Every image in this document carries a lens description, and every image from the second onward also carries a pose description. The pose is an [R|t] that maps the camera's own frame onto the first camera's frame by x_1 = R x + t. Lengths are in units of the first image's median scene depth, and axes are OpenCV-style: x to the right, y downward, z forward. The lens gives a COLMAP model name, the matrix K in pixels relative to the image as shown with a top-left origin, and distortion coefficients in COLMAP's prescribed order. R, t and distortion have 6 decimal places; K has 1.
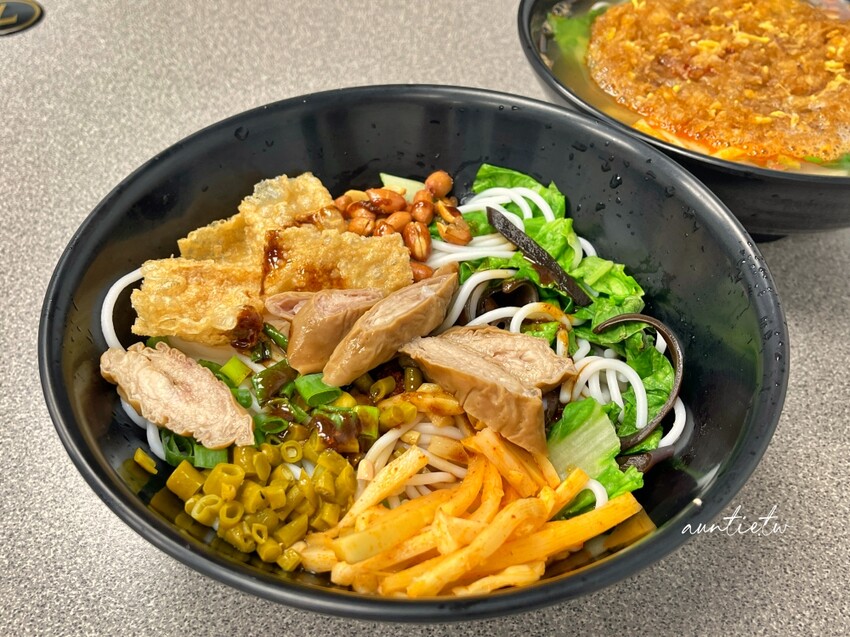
lens RADIAL K [[845.4, 0, 425.0], [0, 845.4, 318.5], [0, 0, 1]] dist [-0.004562, -0.008910]
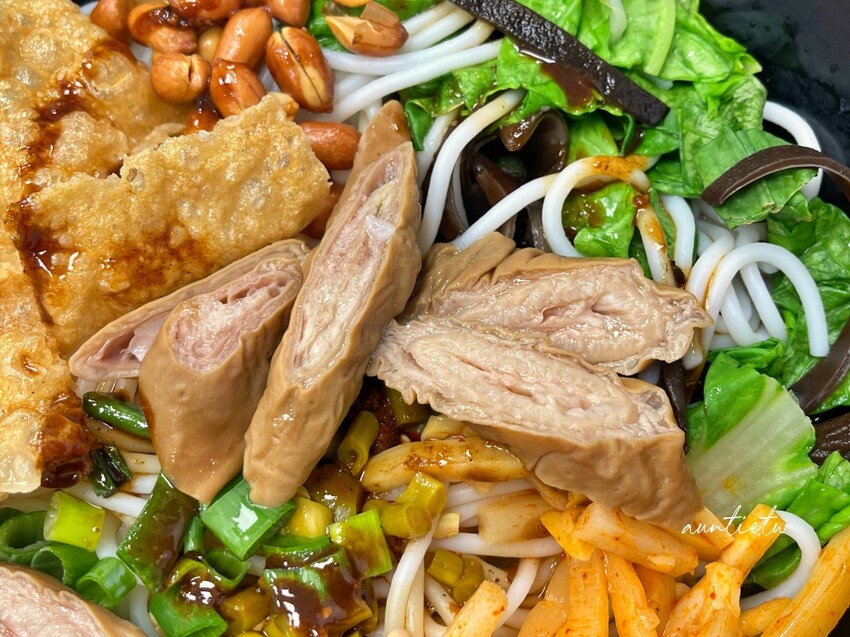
lens RADIAL K [[958.0, 0, 425.0], [0, 958.0, 318.5], [0, 0, 1]] dist [-0.000685, 0.009930]
pose [[0.947057, -0.314771, 0.063271, -0.023161], [0.246189, 0.838445, 0.486210, -0.244531], [-0.206094, -0.444892, 0.871548, 0.476021]]
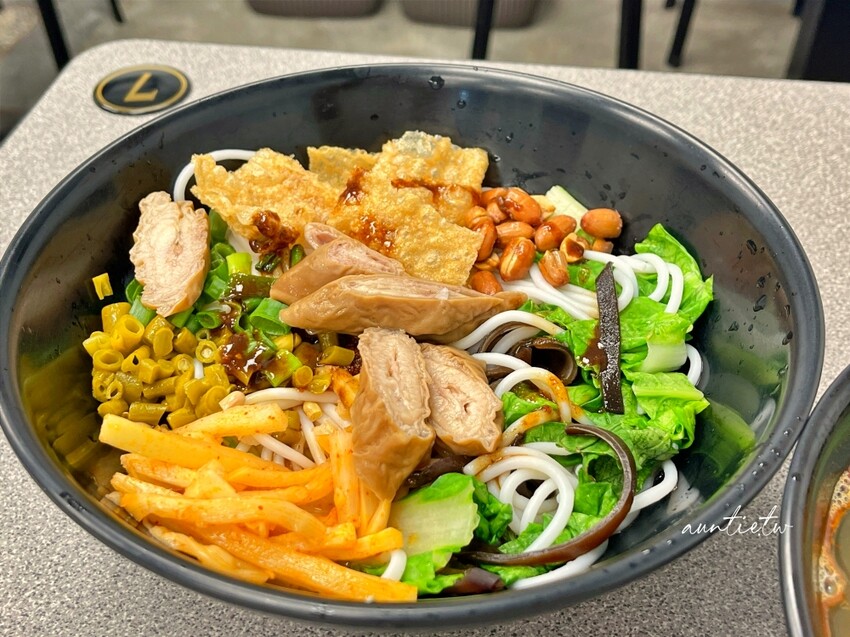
lens RADIAL K [[958.0, 0, 425.0], [0, 958.0, 318.5], [0, 0, 1]] dist [-0.000685, 0.009930]
pose [[0.714412, 0.459296, -0.527885, 0.513840], [-0.495036, 0.864937, 0.082598, -0.080775], [0.494524, 0.202313, 0.845290, 0.152576]]
